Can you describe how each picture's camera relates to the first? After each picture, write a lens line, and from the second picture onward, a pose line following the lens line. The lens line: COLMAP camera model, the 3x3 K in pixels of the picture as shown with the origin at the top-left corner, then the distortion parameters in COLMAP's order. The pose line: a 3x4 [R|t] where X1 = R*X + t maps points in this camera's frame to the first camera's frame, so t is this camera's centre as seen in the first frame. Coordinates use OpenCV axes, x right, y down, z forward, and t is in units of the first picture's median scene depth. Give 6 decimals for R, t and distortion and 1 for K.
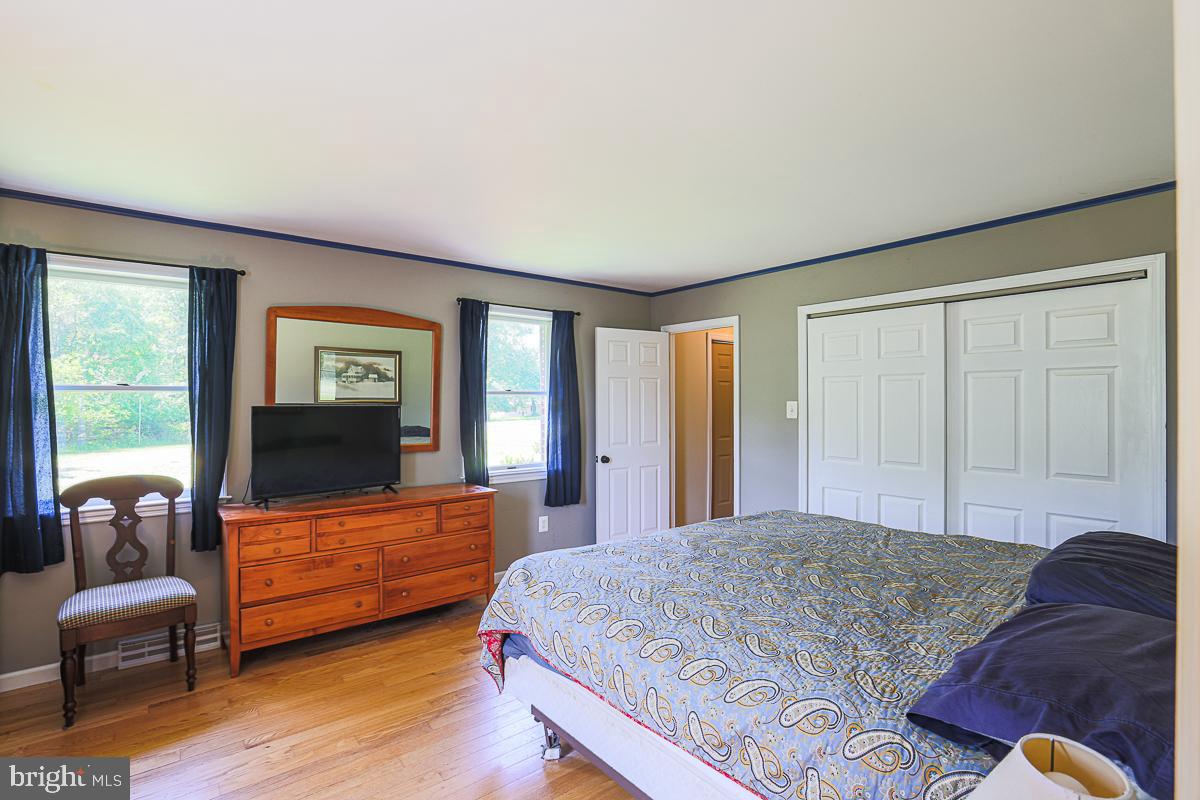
lens RADIAL K [[550.4, 0, 592.1], [0, 550.4, 400.8], [0, 0, 1]] dist [-0.047870, 0.015640]
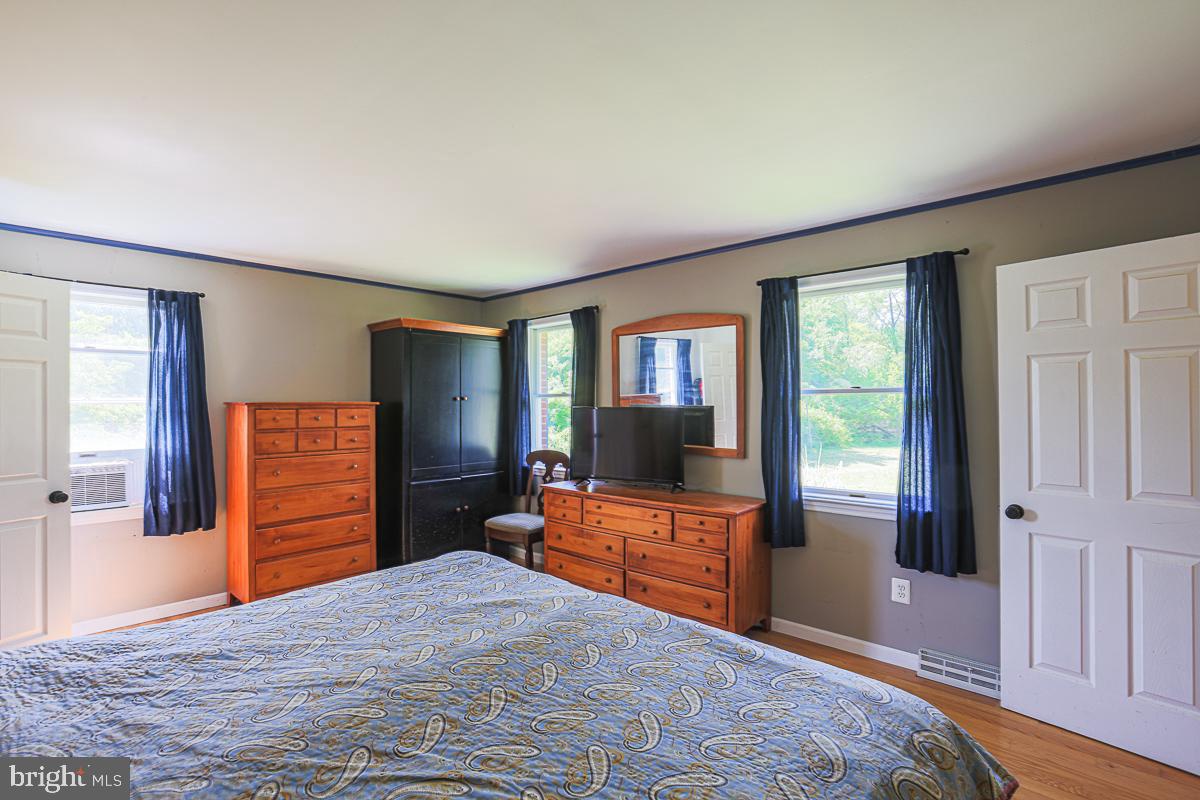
lens RADIAL K [[550.4, 0, 588.7], [0, 550.4, 395.1], [0, 0, 1]] dist [-0.047870, 0.015640]
pose [[0.160151, -0.013680, -0.986998, 0.507802], [0.005326, 0.999901, -0.012995, -0.001191], [0.987078, -0.003176, 0.160208, 0.554283]]
